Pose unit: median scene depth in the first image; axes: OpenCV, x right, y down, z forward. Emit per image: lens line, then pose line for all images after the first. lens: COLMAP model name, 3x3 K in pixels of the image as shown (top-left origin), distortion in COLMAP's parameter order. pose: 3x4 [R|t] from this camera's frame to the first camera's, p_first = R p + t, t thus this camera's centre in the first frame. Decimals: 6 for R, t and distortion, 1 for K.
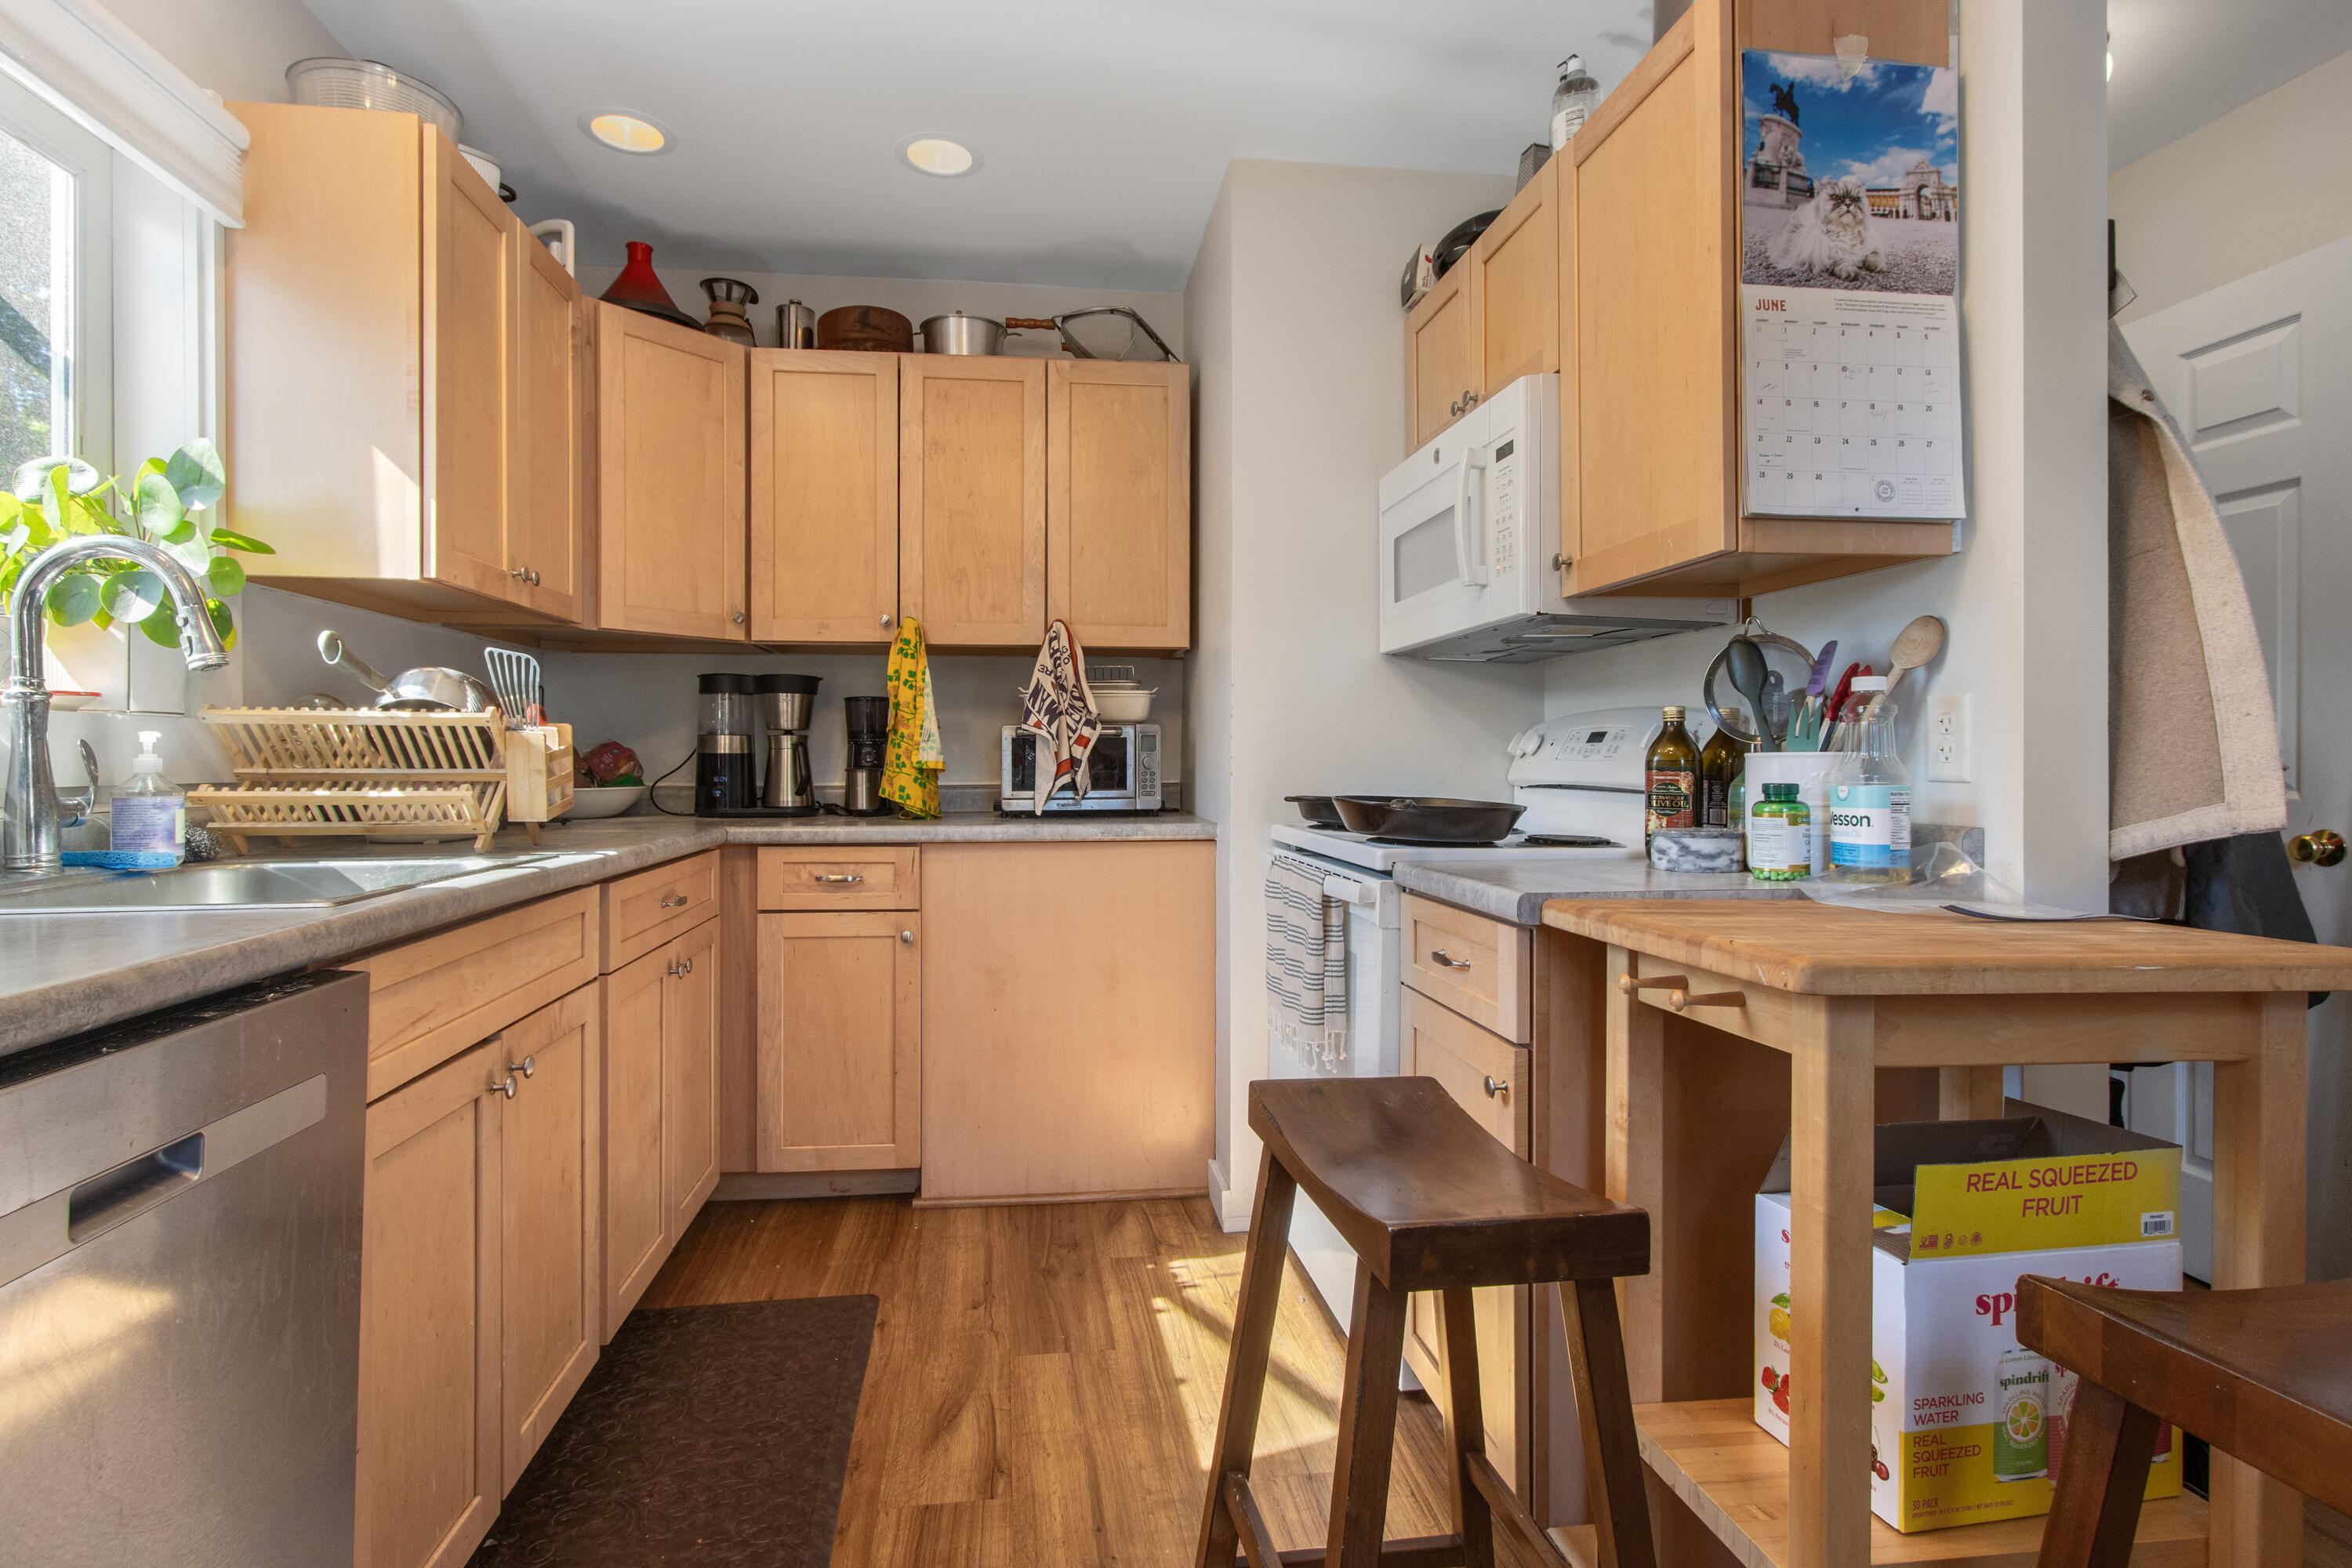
lens RADIAL K [[1159.6, 0, 1165.6], [0, 1159.6, 771.5], [0, 0, 1]] dist [0.003451, -0.000786]
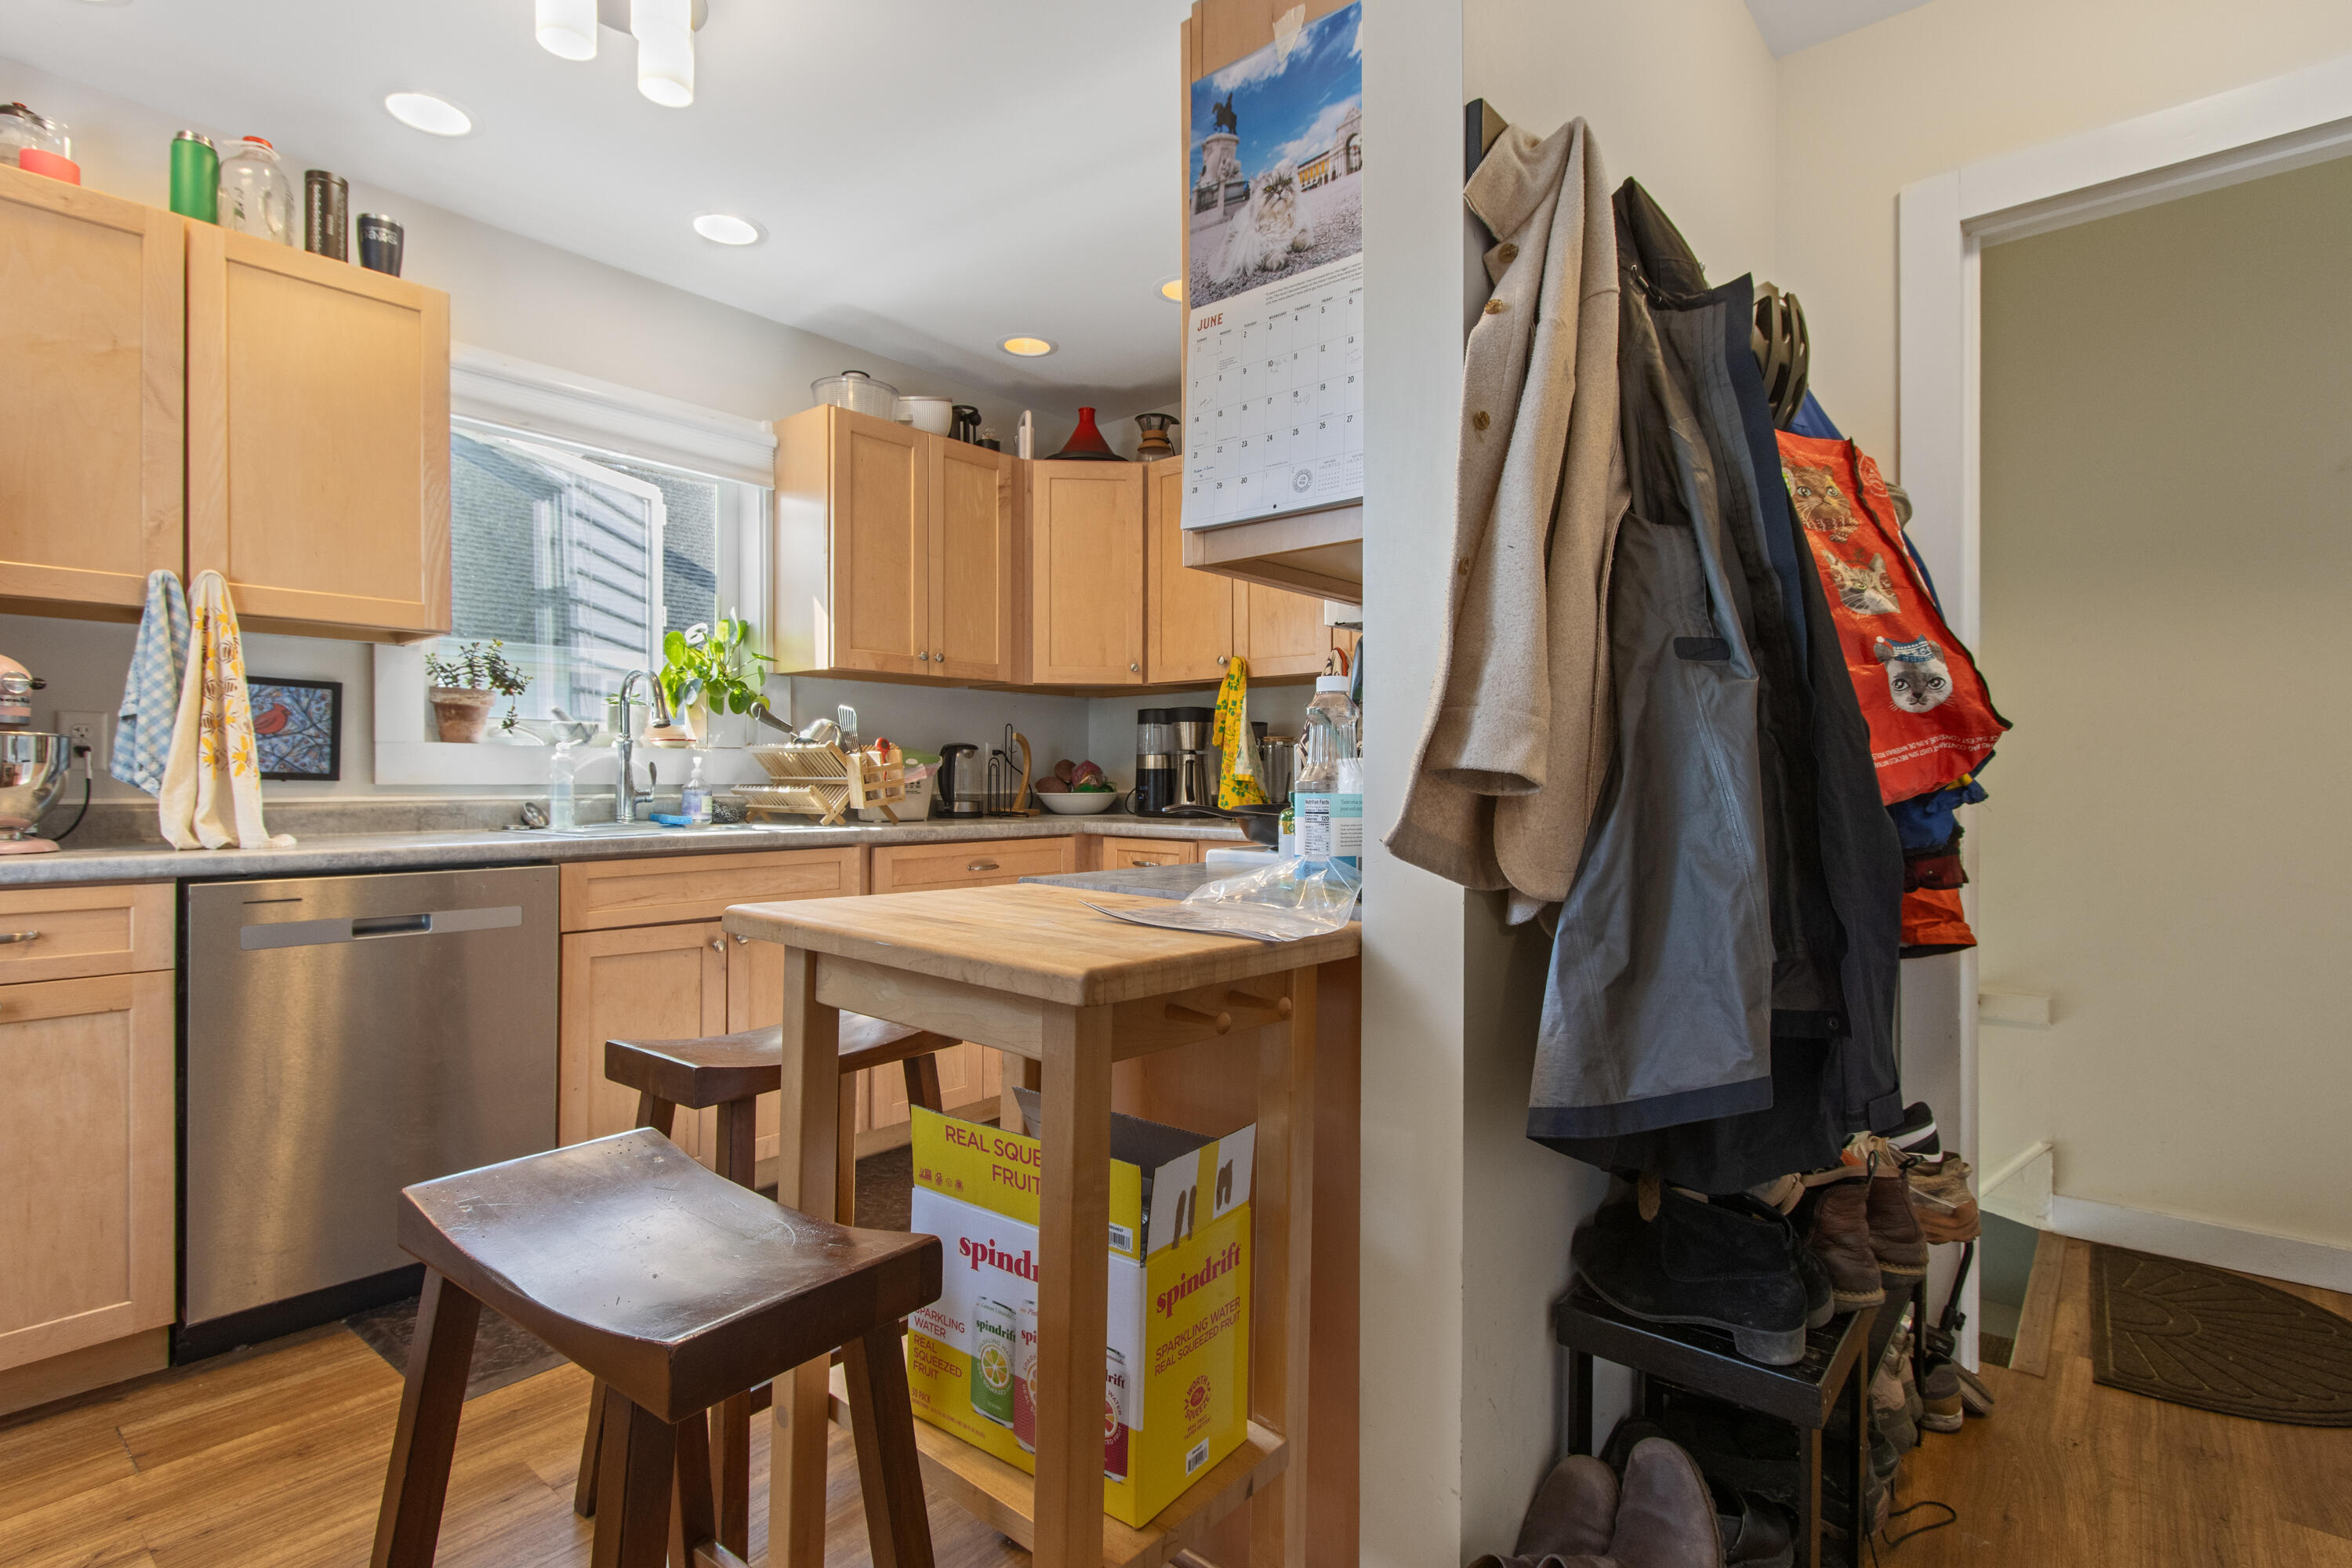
lens RADIAL K [[1120.6, 0, 1181.2], [0, 1120.6, 787.2], [0, 0, 1]] dist [0.009734, -0.000213]
pose [[0.681044, 0.006106, -0.732217, 1.216379], [-0.007544, 0.999971, 0.001322, 0.007768], [0.732203, 0.004624, 0.681070, 0.303715]]
